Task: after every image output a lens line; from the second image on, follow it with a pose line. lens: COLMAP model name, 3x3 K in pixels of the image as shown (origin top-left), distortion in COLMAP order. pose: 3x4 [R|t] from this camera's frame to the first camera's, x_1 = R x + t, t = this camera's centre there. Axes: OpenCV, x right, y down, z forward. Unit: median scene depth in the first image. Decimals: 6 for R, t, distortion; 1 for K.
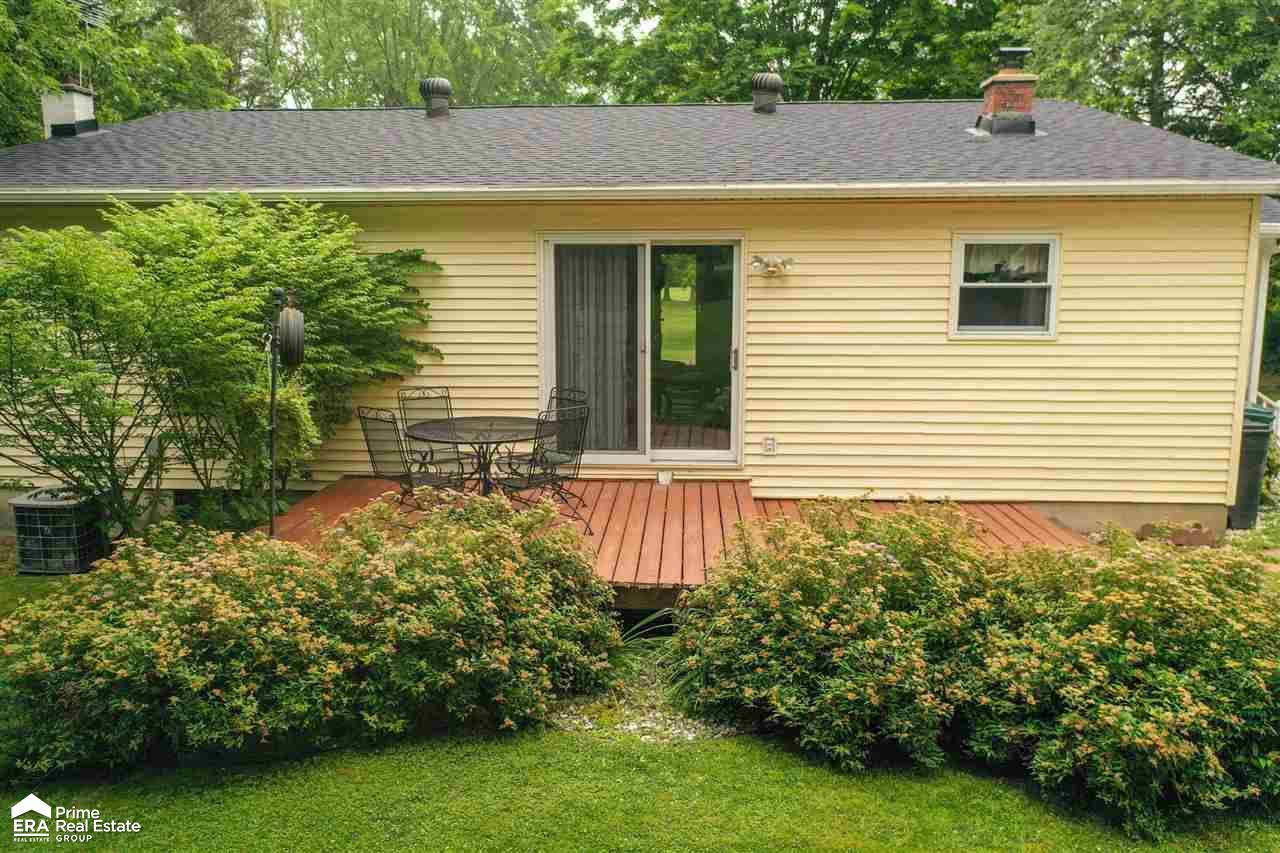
lens RADIAL K [[1027.6, 0, 636.1], [0, 1027.6, 426.1], [0, 0, 1]] dist [-0.006749, -0.002006]
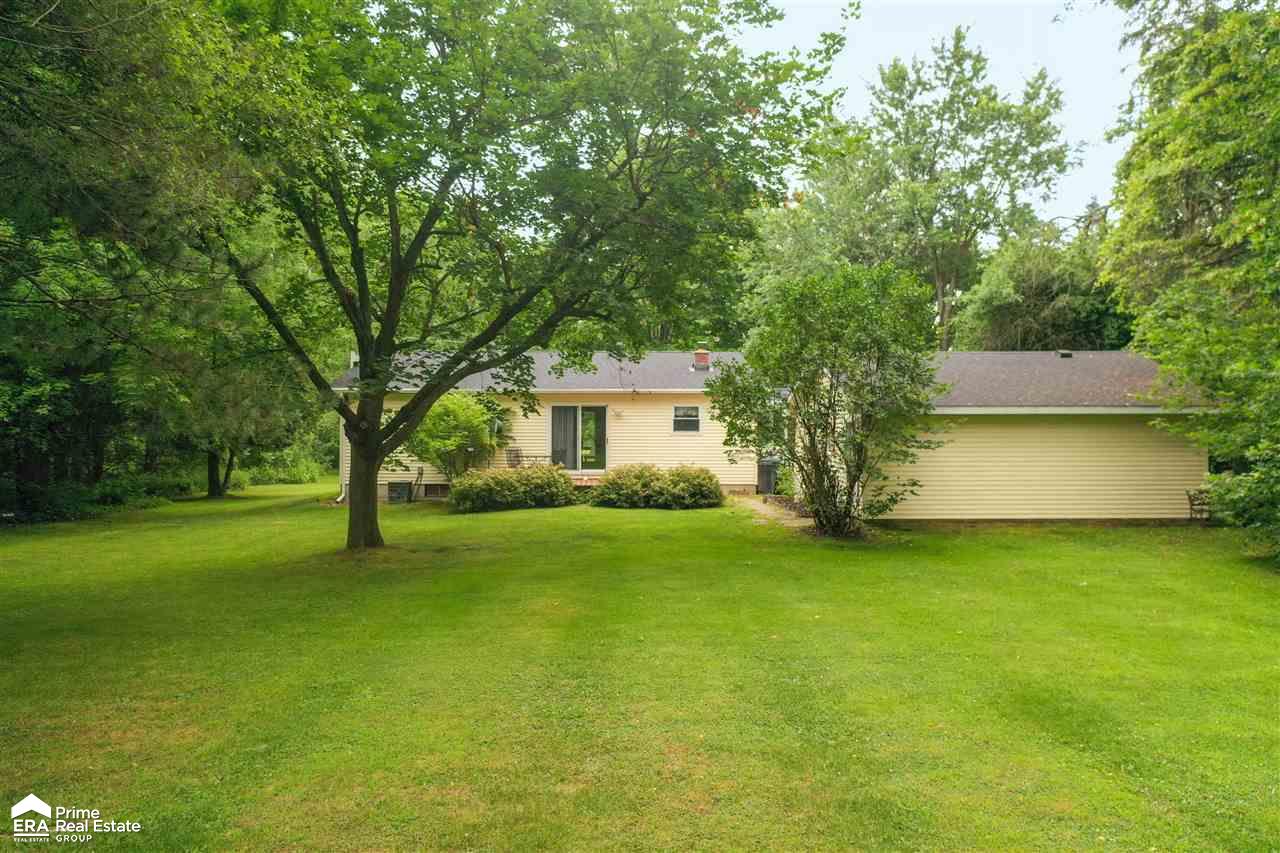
lens RADIAL K [[1027.6, 0, 640.1], [0, 1027.6, 428.6], [0, 0, 1]] dist [-0.006749, -0.002006]
pose [[0.994982, 0.003064, 0.100007, -0.130475], [0.012821, 0.987388, -0.157801, 0.426085], [-0.099229, 0.158291, 0.982394, -2.298792]]
